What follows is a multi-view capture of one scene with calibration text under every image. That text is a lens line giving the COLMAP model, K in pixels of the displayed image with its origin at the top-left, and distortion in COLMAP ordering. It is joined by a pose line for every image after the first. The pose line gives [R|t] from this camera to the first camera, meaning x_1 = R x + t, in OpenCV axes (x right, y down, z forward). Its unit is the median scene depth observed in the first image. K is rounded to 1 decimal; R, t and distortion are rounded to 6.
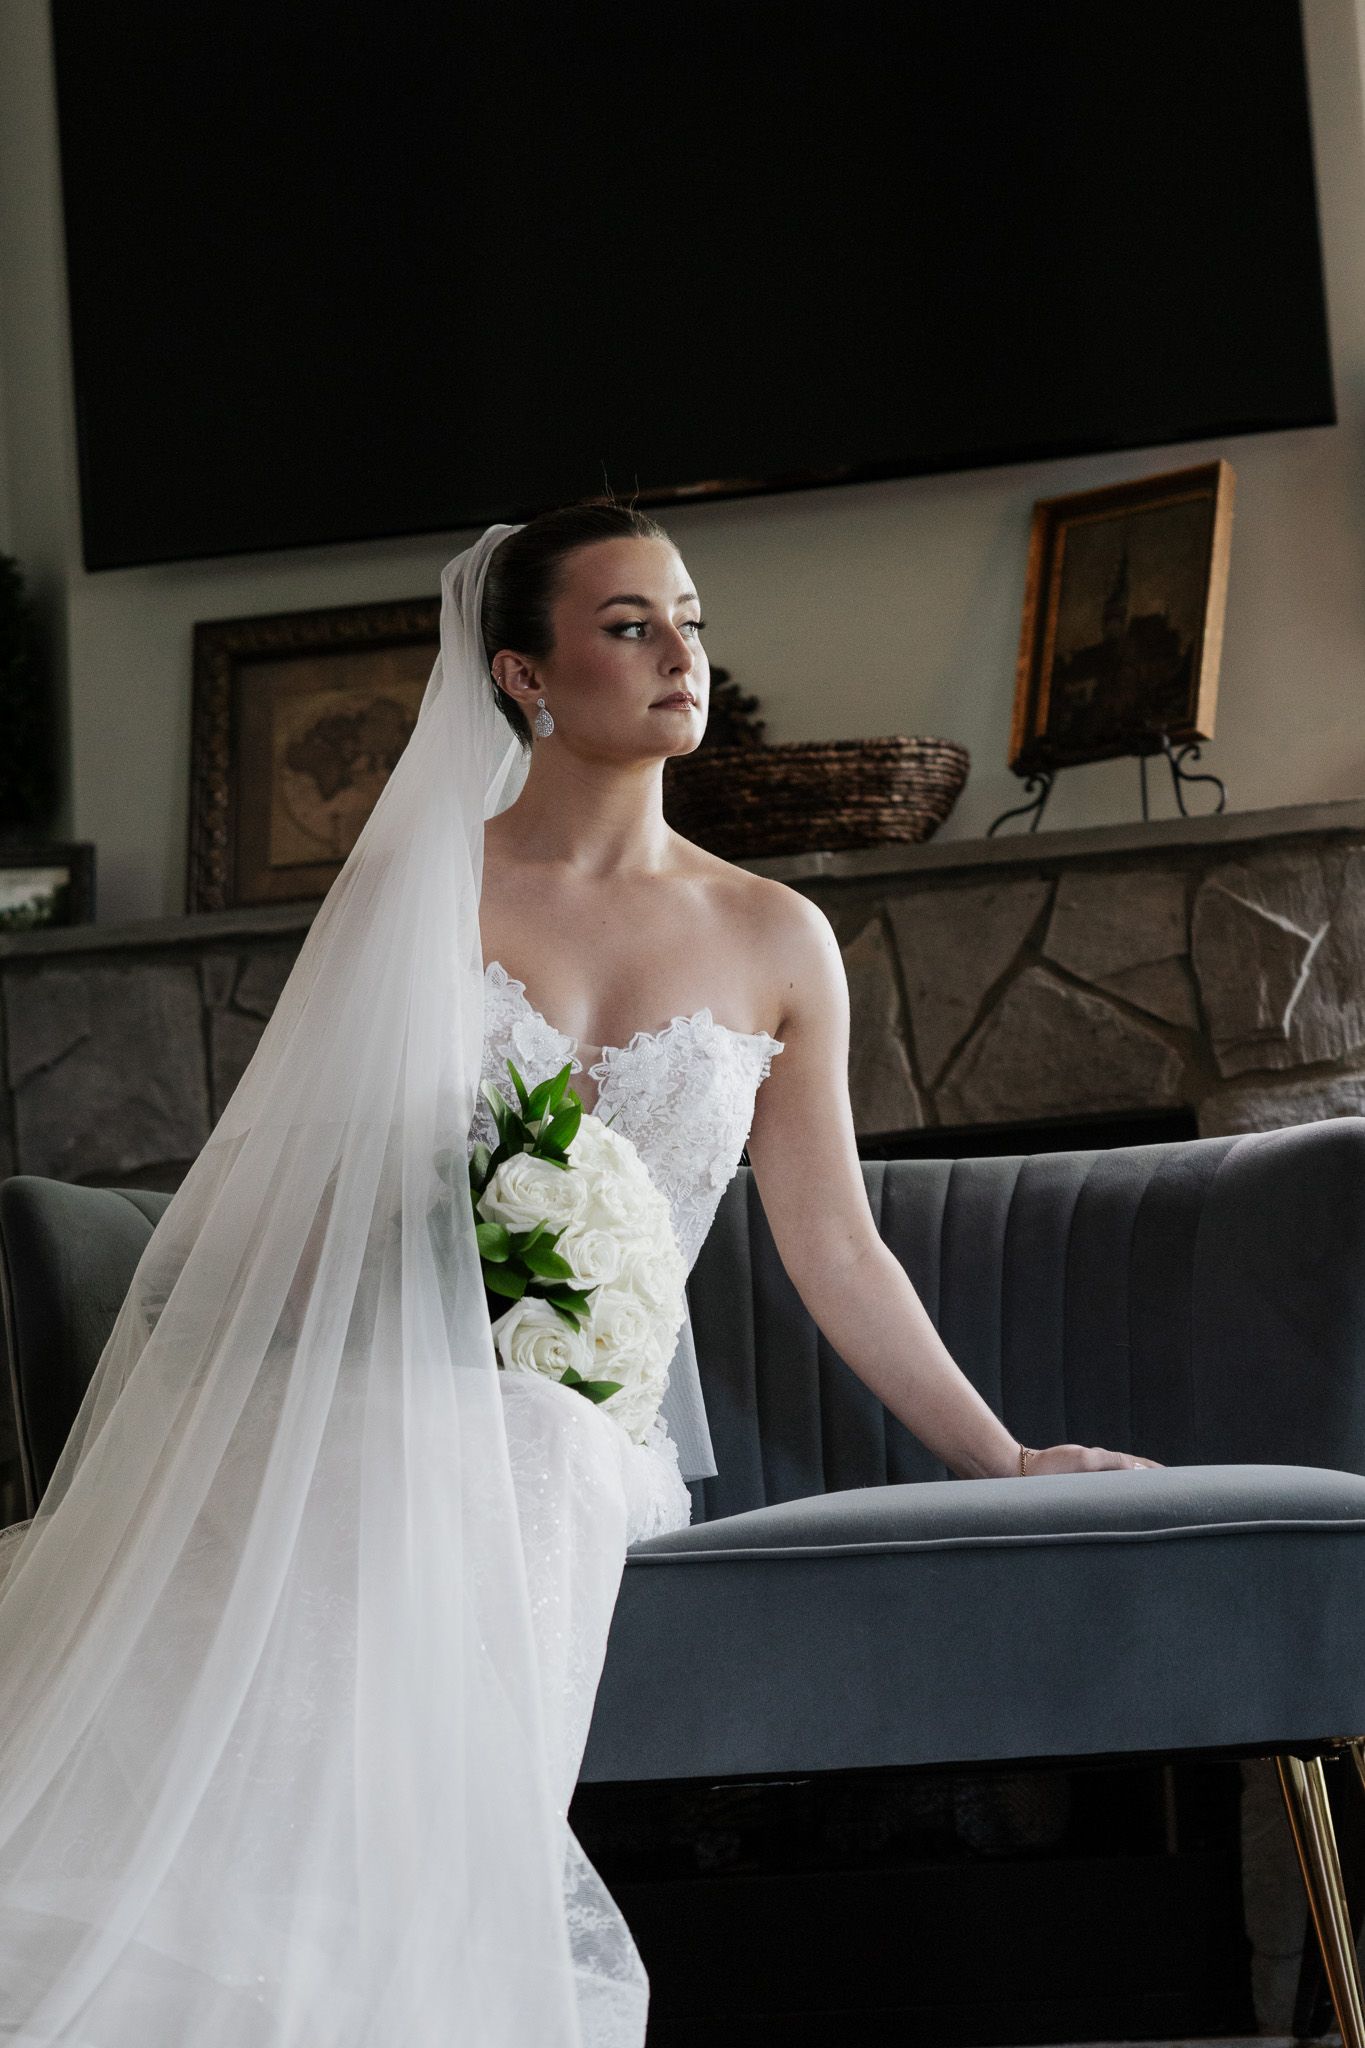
lens RADIAL K [[6052.1, 0, 682.5], [0, 6052.1, 1024.0], [0, 0, 1]] dist [0.058079, -0.436203]
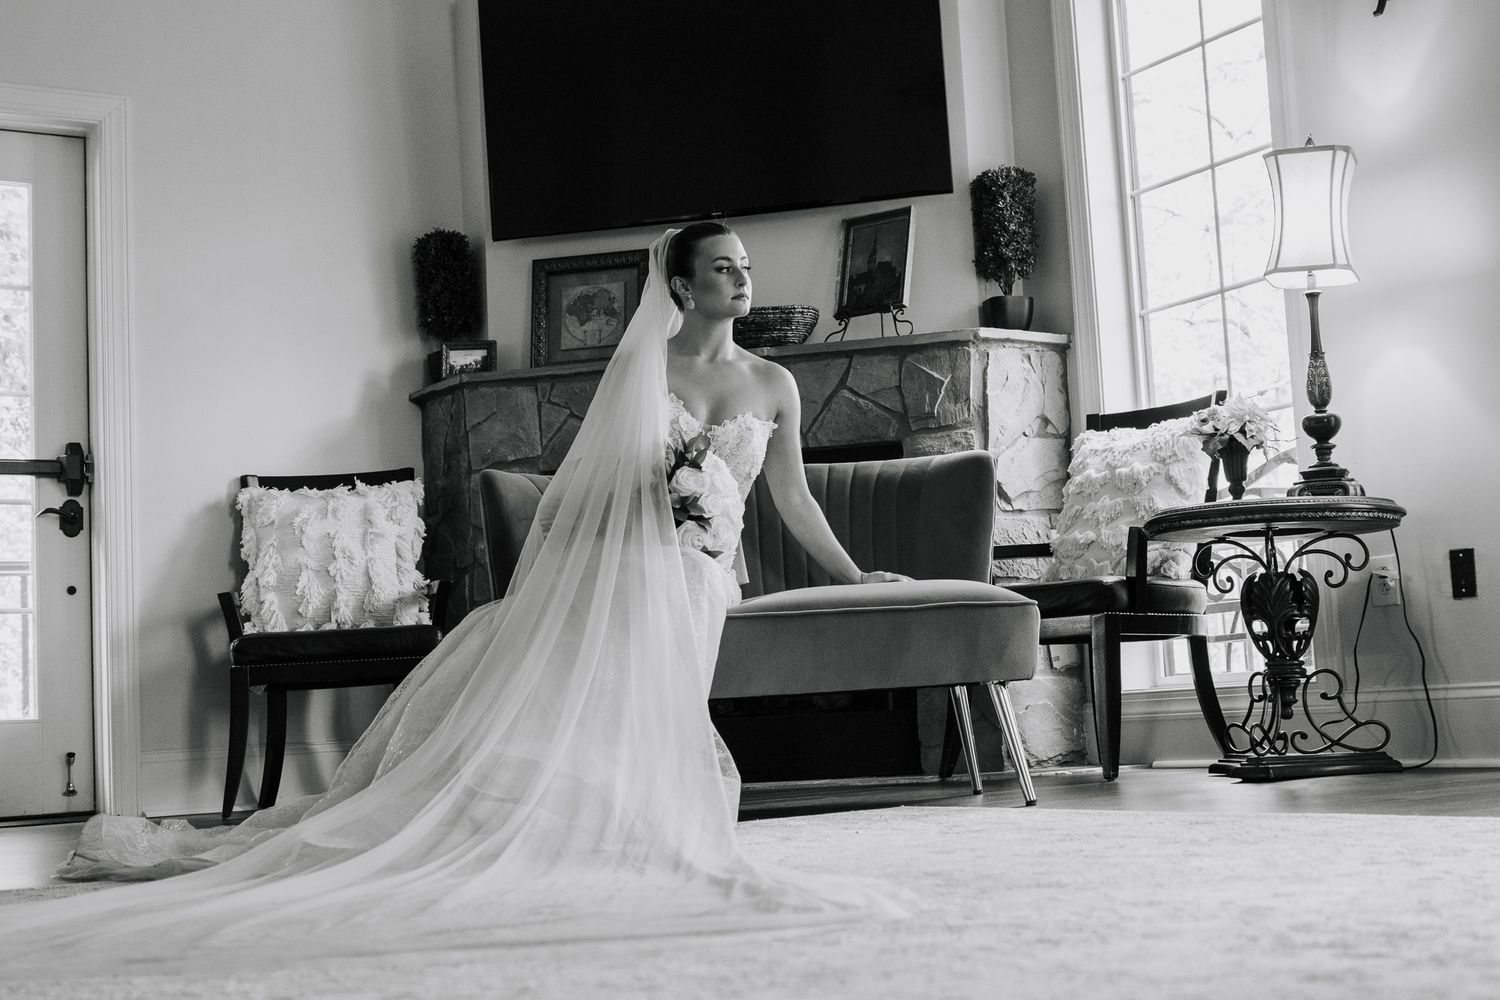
lens RADIAL K [[2069.8, 0, 750.0], [0, 2069.8, 500.0], [0, 0, 1]] dist [0.119182, 0.028896]
pose [[0.998792, 0.003938, 0.048971, -0.039615], [-0.006503, 0.998609, 0.052322, -0.010797], [-0.048697, -0.052577, 0.997429, 0.075452]]
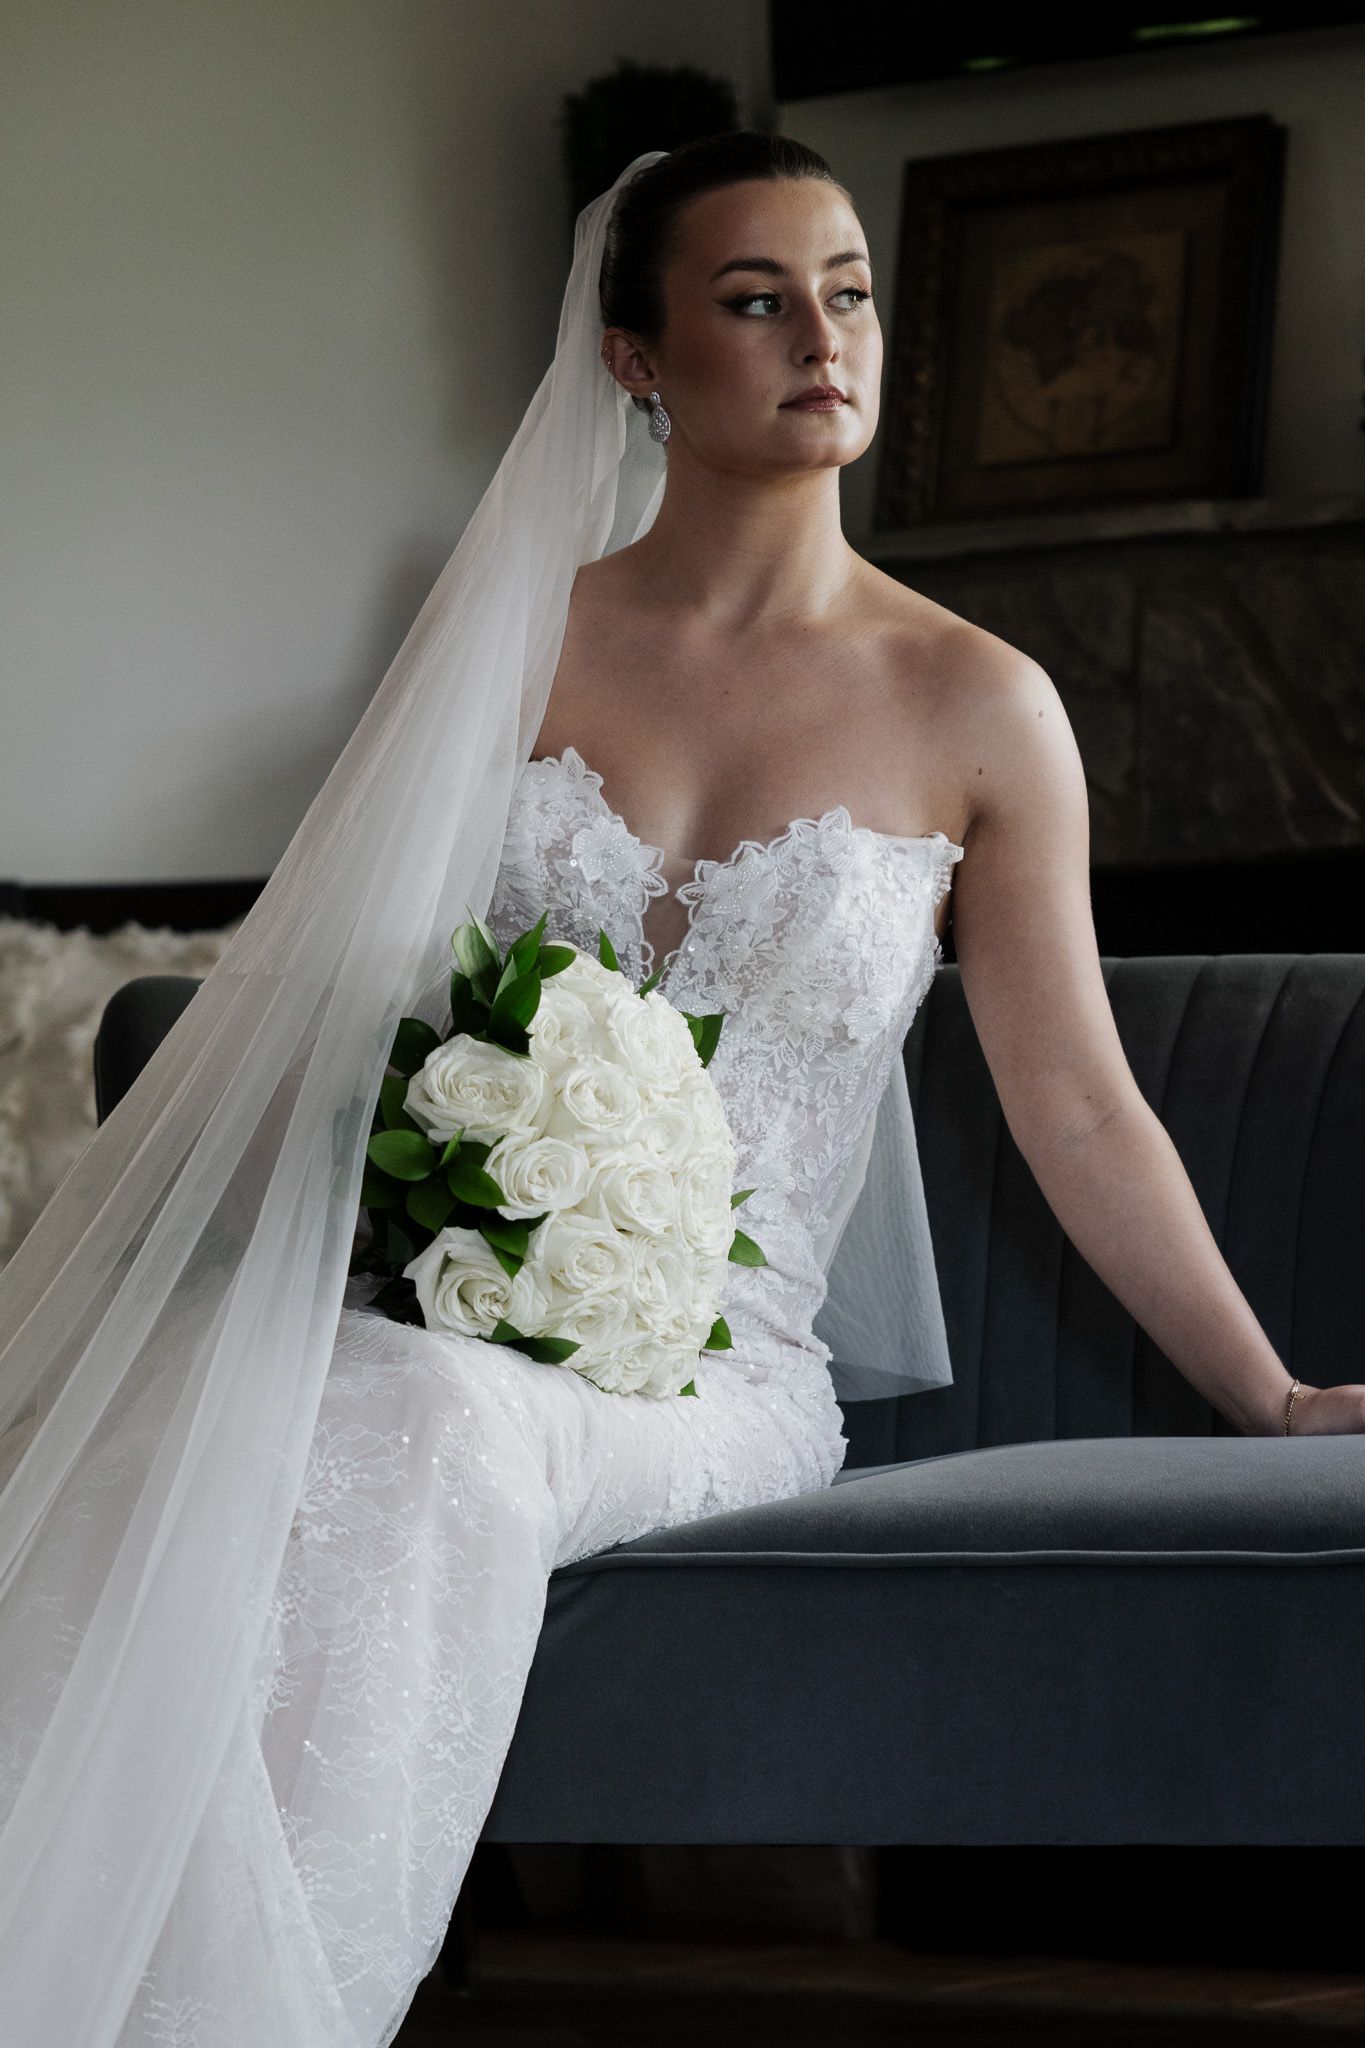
lens RADIAL K [[6502.7, 0, 682.5], [0, 6502.7, 1024.0], [0, 0, 1]] dist [-0.107539, 1.024774]
pose [[0.953396, 0.023044, -0.300840, 0.221149], [0.008054, 0.994780, 0.101722, -0.056395], [0.301614, -0.099405, 0.948234, 0.212362]]
